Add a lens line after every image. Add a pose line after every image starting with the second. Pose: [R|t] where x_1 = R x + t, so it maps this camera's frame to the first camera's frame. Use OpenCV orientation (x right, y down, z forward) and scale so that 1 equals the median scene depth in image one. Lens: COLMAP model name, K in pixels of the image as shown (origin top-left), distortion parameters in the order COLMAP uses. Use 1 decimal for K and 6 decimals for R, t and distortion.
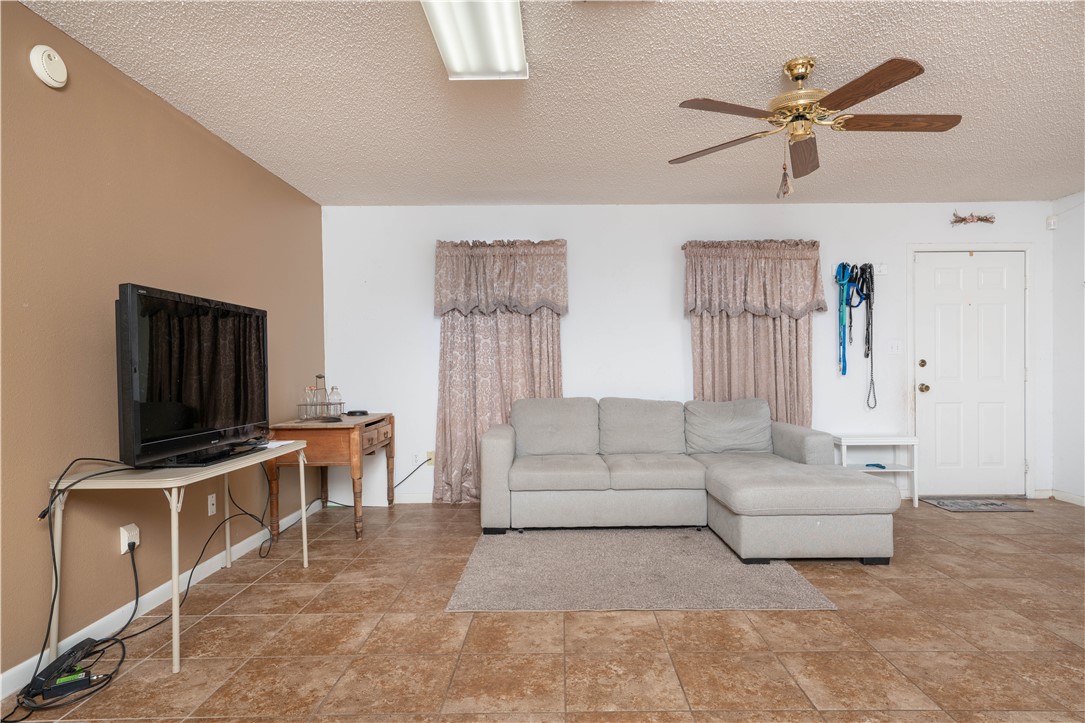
lens RADIAL K [[614.4, 0, 582.7], [0, 614.4, 376.4], [0, 0, 1]] dist [0.013888, -0.000456]
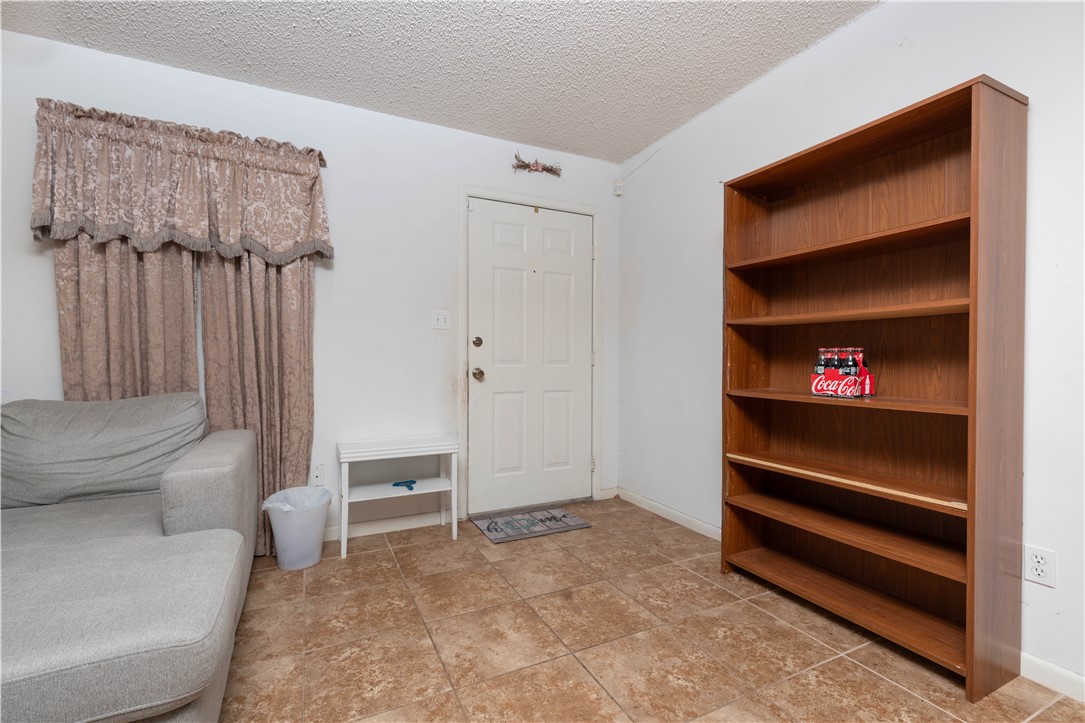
lens RADIAL K [[469.6, 0, 541.9], [0, 469.6, 366.5], [0, 0, 1]] dist [-0.003260, -0.000218]
pose [[0.913196, 0.004125, 0.407500, 0.400384], [-0.004836, 0.999988, 0.000716, 0.009106], [-0.407492, -0.002624, 0.913205, 0.448083]]
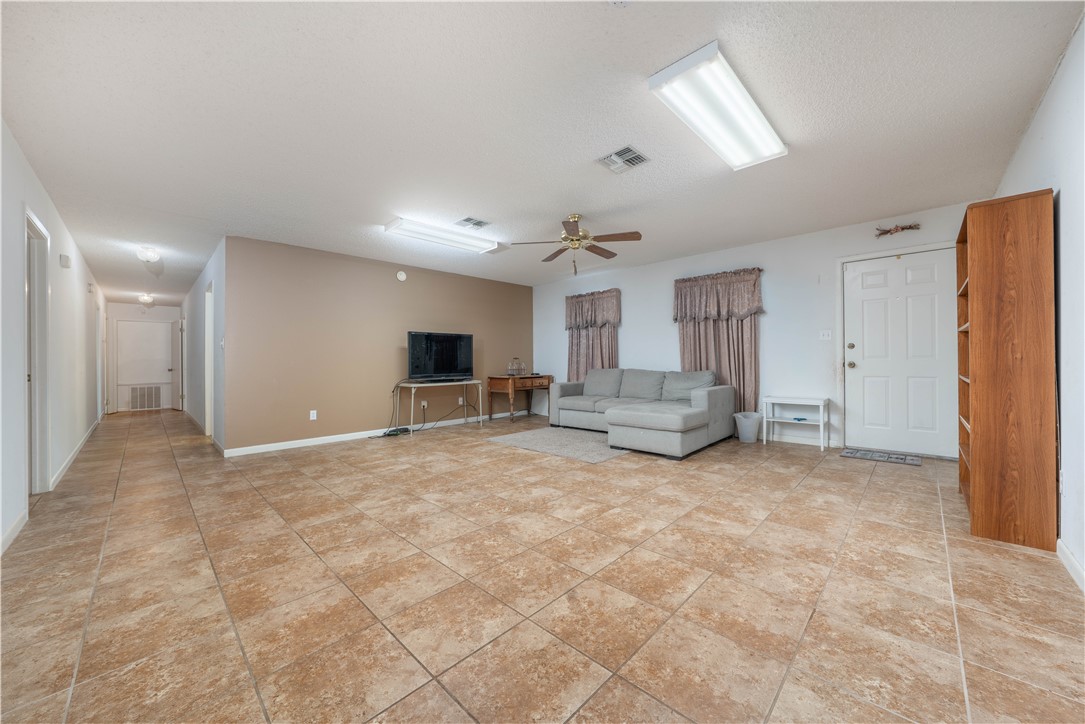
lens RADIAL K [[415.6, 0, 560.0], [0, 415.6, 356.8], [0, 0, 1]] dist [-0.008946, 0.000003]
pose [[0.718714, -0.009588, -0.695240, 0.748284], [0.000183, 0.999907, -0.013600, 0.014128], [0.695306, 0.009648, 0.718649, -0.071513]]
